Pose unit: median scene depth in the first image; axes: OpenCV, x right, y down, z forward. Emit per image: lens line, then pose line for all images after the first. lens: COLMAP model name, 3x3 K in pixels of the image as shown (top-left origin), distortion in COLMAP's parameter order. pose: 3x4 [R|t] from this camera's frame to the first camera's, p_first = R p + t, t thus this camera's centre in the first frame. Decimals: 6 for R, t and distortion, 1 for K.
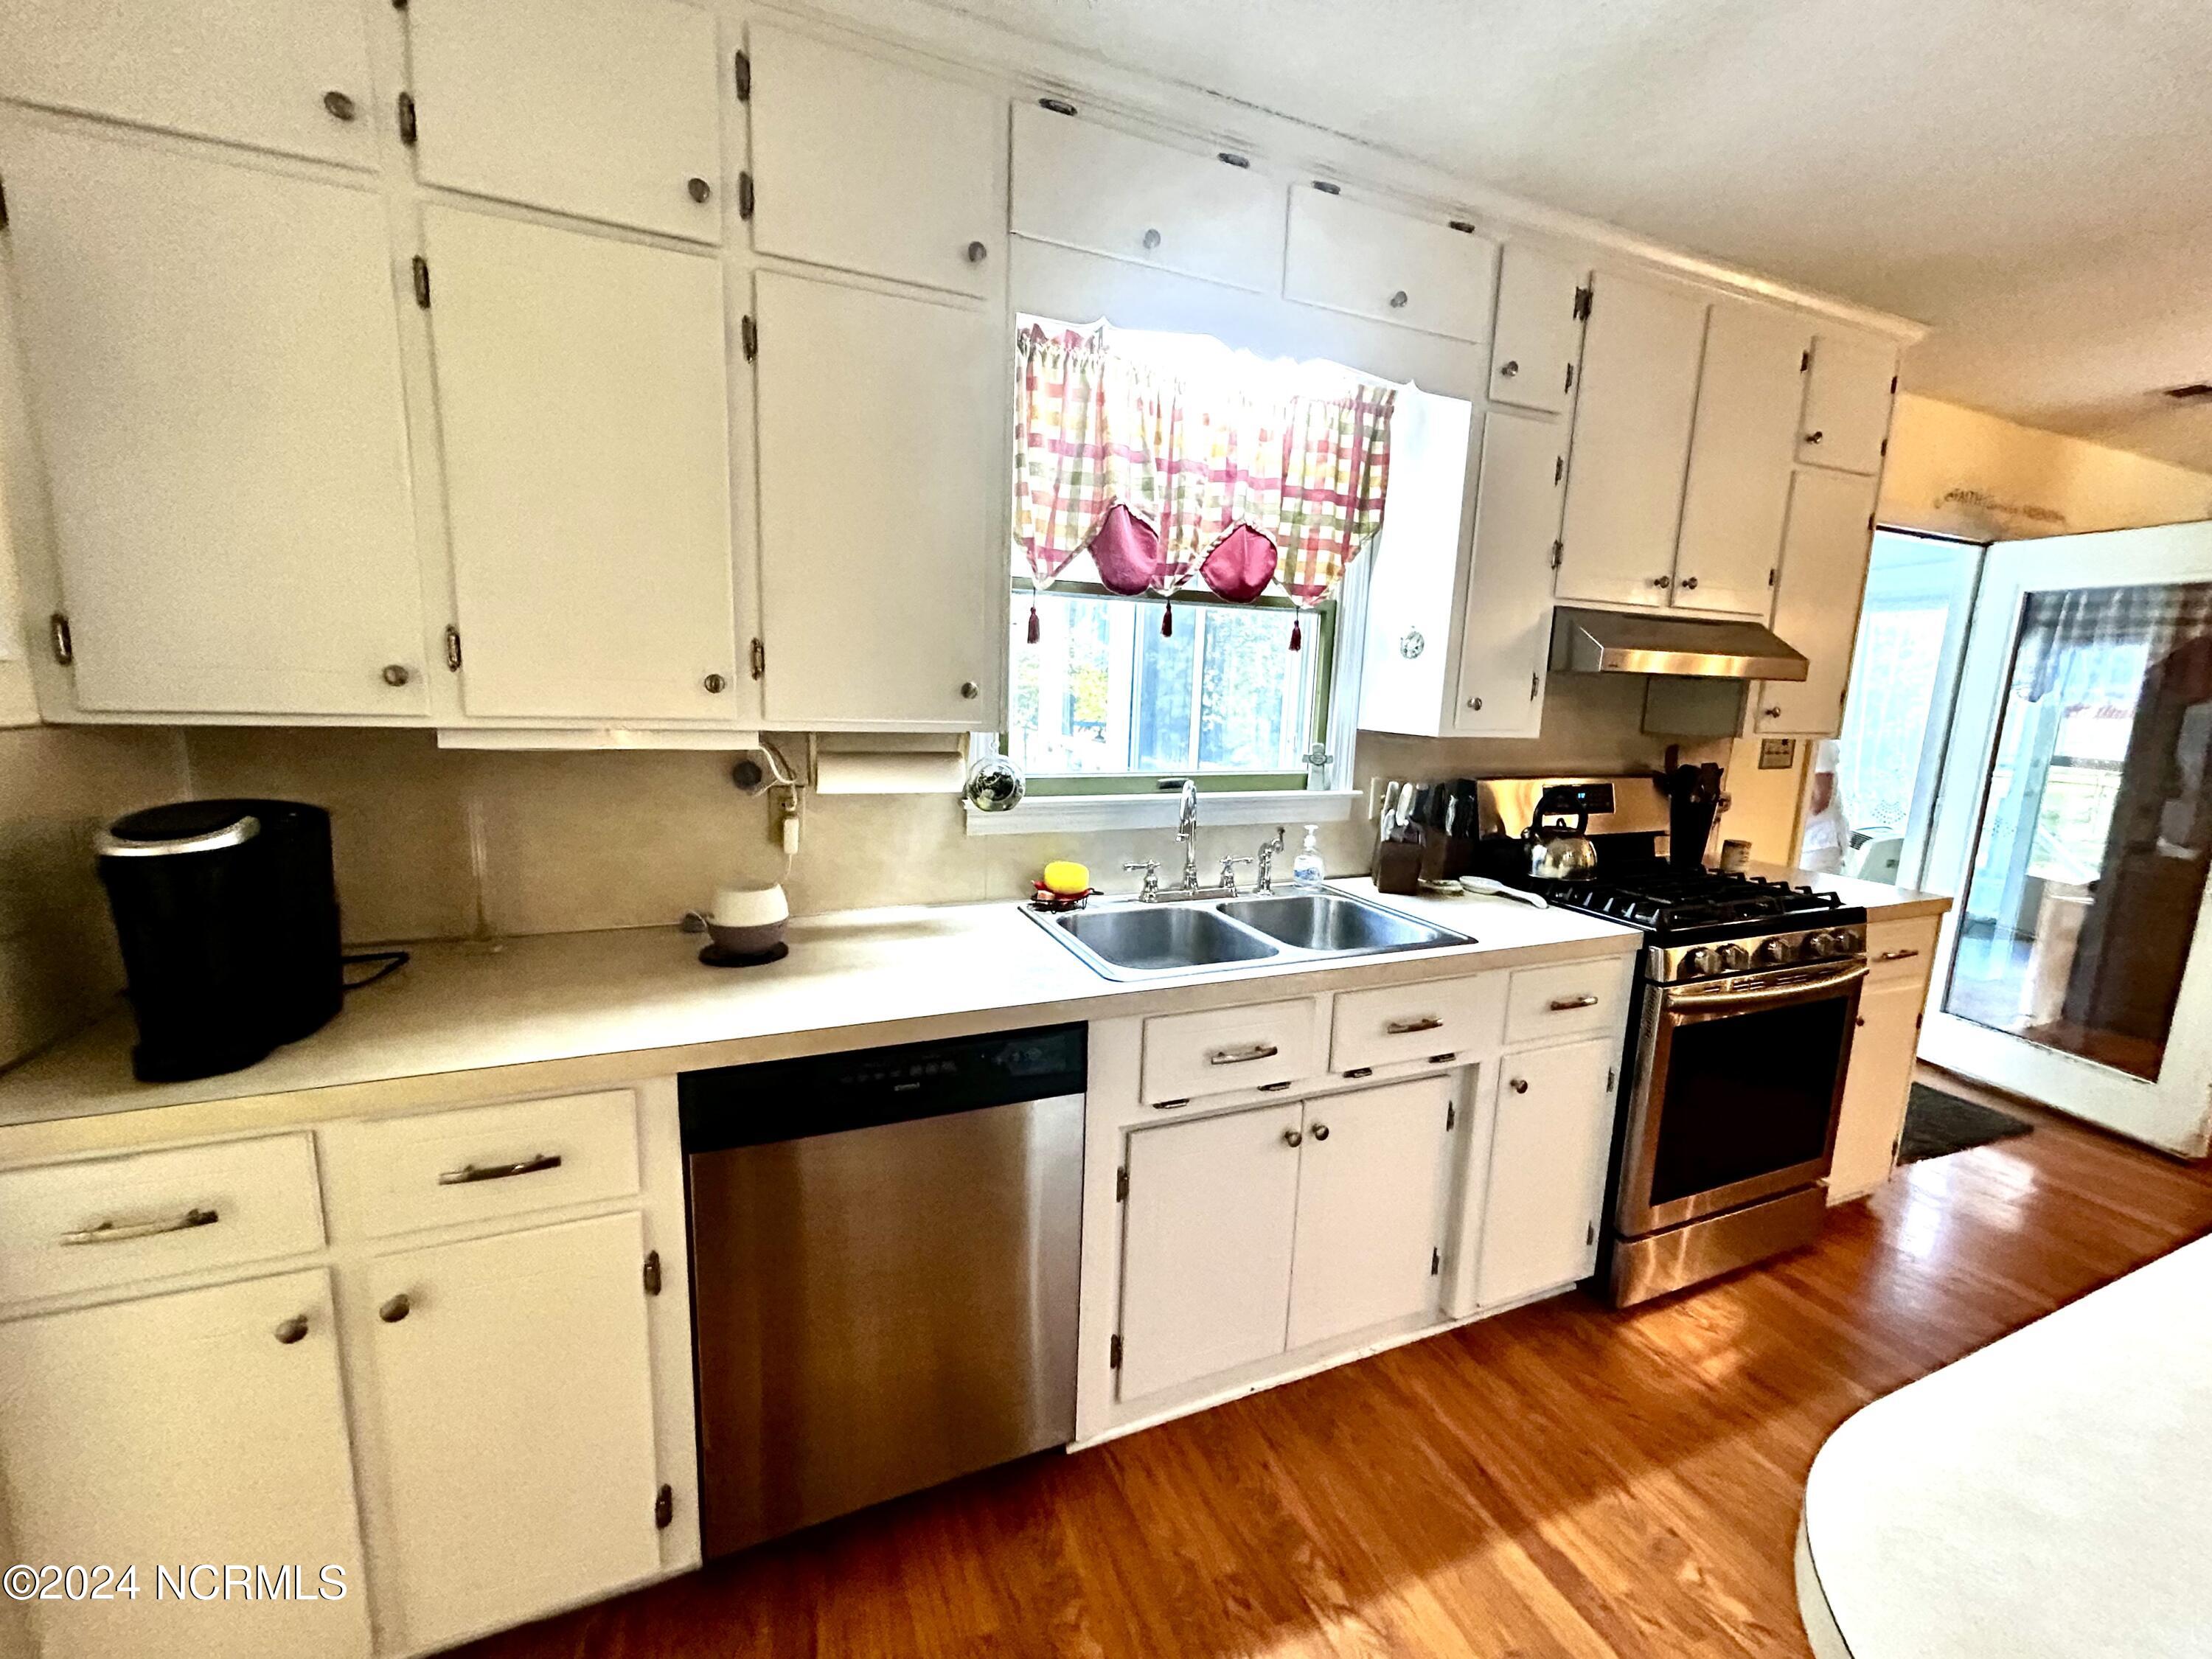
lens RADIAL K [[892.6, 0, 1102.2], [0, 892.6, 821.3], [0, 0, 1]] dist [-0.004140, -0.000042]
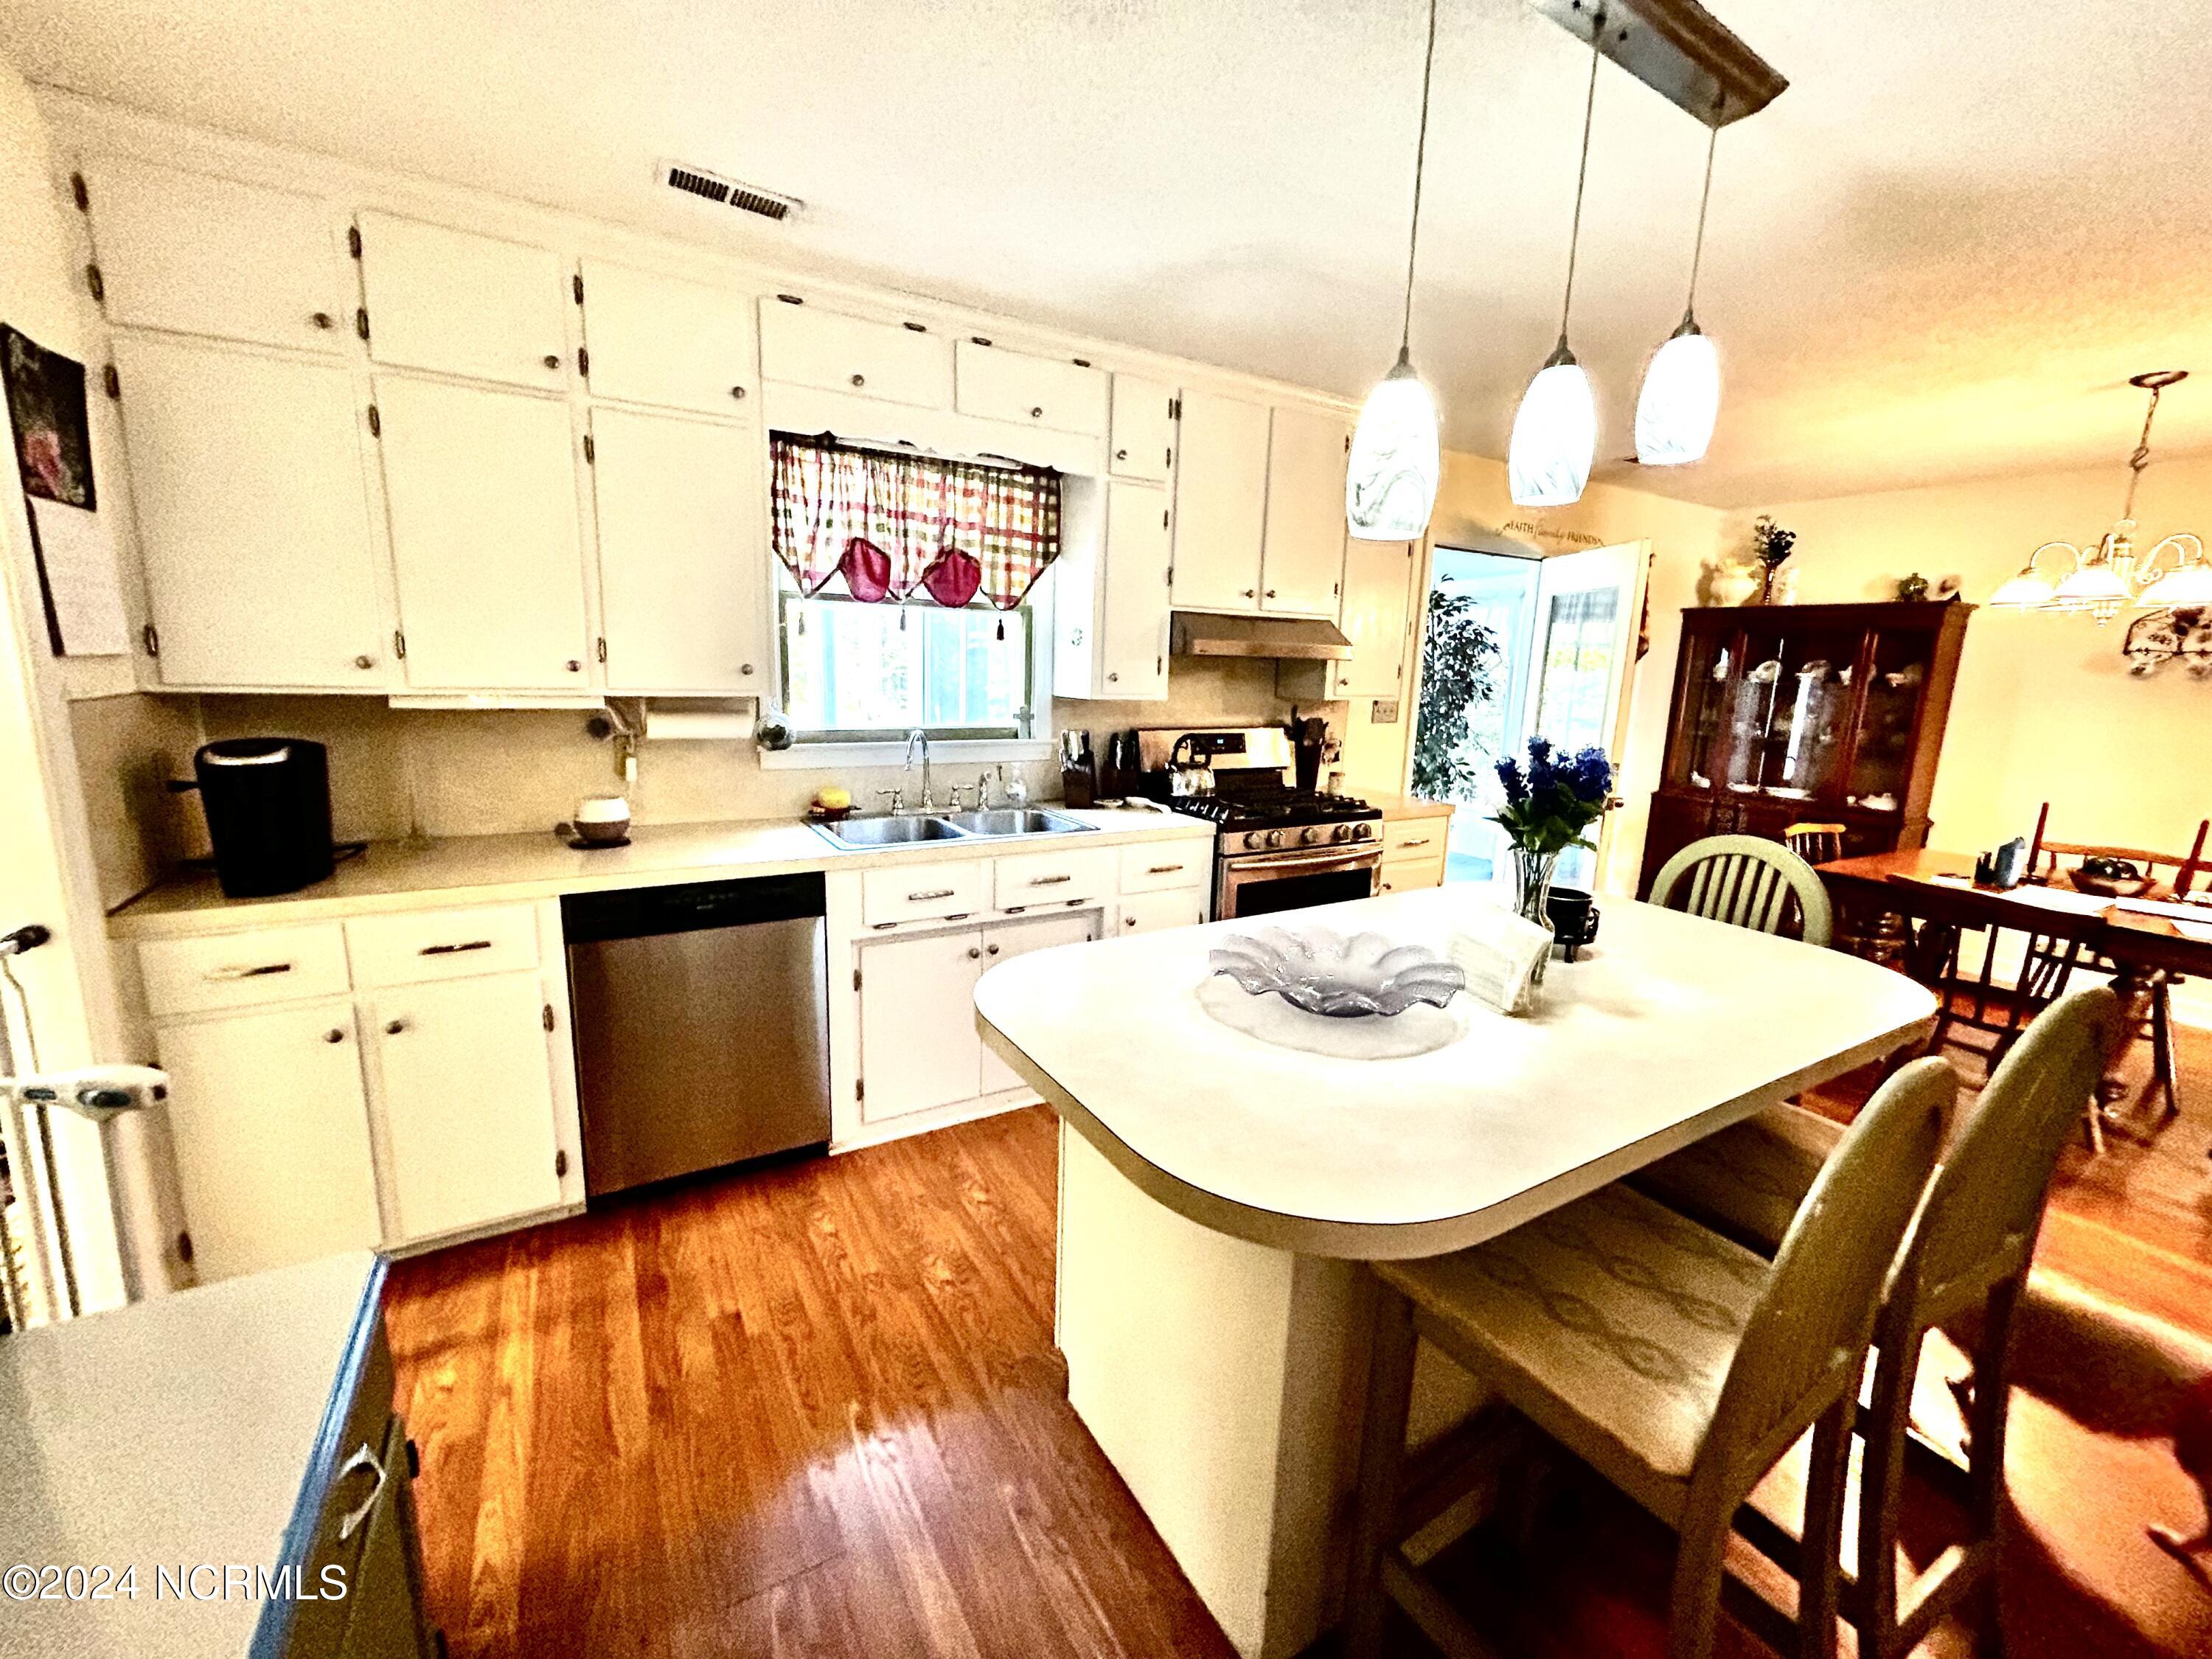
lens RADIAL K [[892.6, 0, 1098.9], [0, 892.6, 823.1], [0, 0, 1]] dist [-0.004140, -0.000042]
pose [[0.992112, -0.026477, 0.122530, 0.245379], [0.023431, 0.999381, 0.026232, 0.089047], [-0.123149, -0.023154, 0.992118, -0.586304]]
